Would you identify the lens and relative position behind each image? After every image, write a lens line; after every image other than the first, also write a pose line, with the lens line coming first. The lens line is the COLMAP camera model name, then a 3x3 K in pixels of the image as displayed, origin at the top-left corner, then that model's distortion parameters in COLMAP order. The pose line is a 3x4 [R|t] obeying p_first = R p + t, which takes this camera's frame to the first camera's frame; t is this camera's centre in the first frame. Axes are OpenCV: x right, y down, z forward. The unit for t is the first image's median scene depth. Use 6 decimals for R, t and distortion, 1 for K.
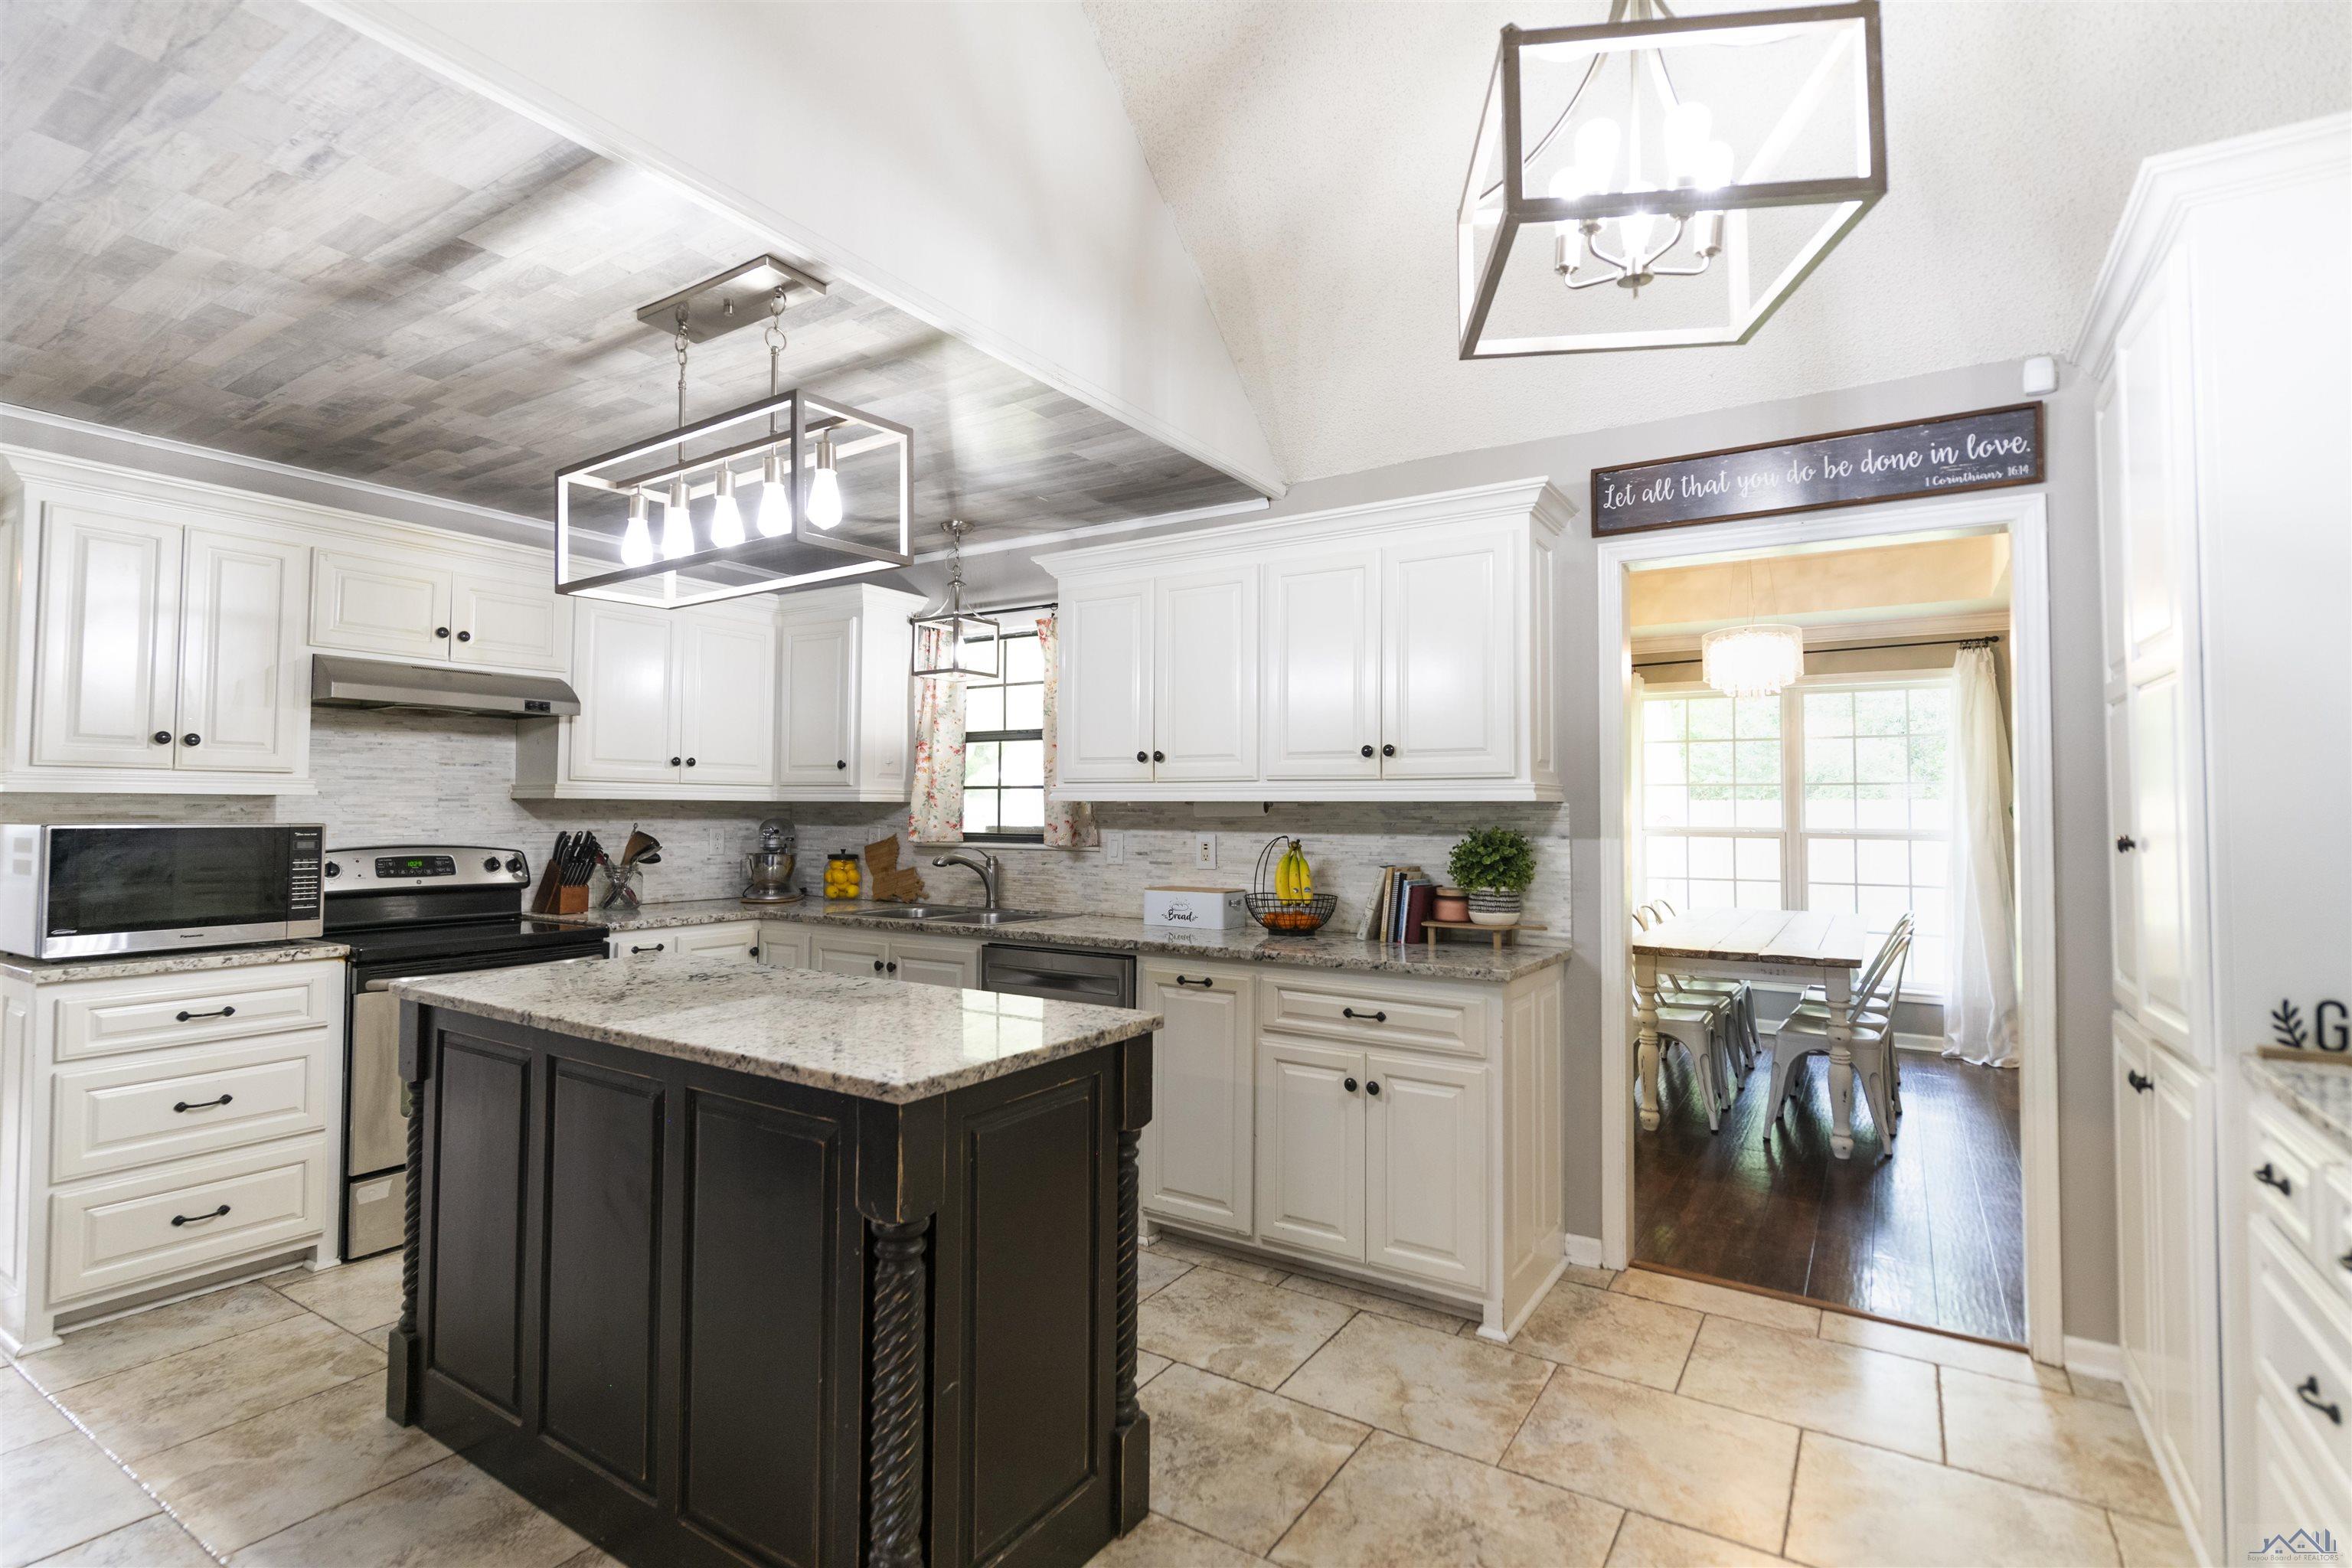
lens RADIAL K [[1120.6, 0, 1162.2], [0, 1120.6, 775.9], [0, 0, 1]] dist [-0.000967, -0.000317]
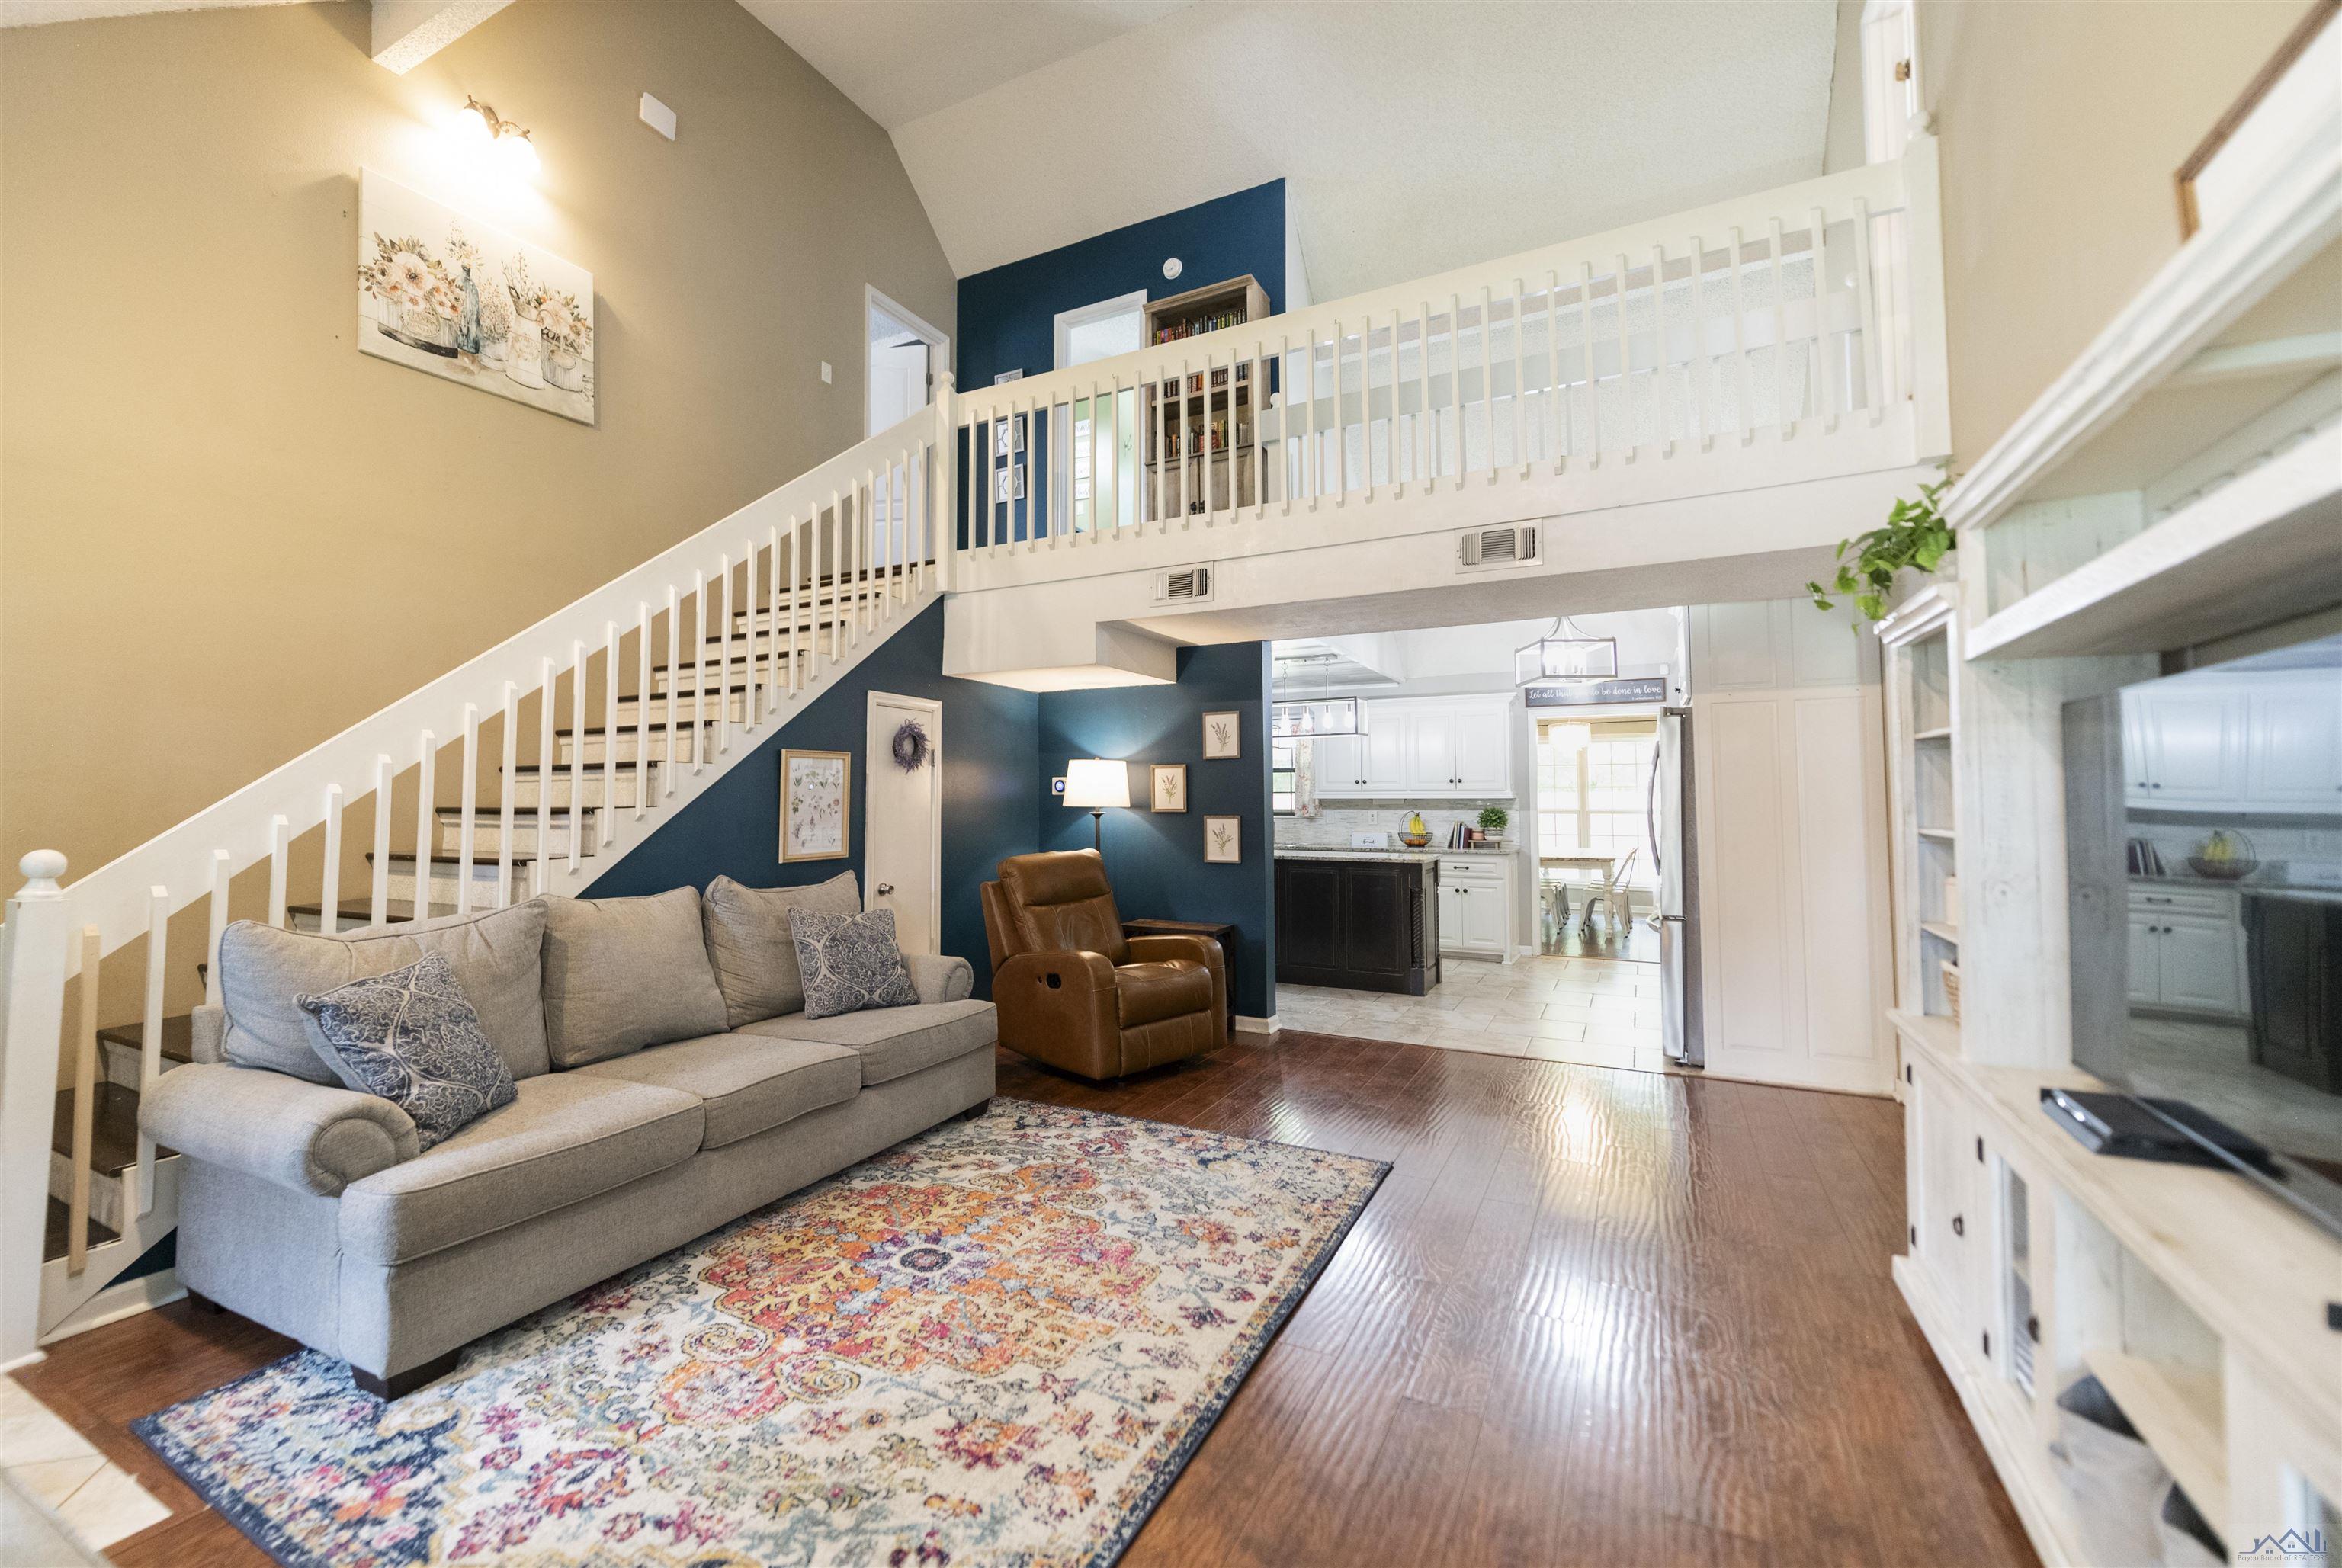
lens RADIAL K [[976.0, 0, 1114.2], [0, 976.0, 759.1], [0, 0, 1]] dist [0.000163, -0.004966]
pose [[0.996471, -0.003716, 0.083860, -0.836865], [0.004680, 0.999925, -0.011296, -0.050670], [-0.083812, 0.011649, 0.996413, -1.343913]]
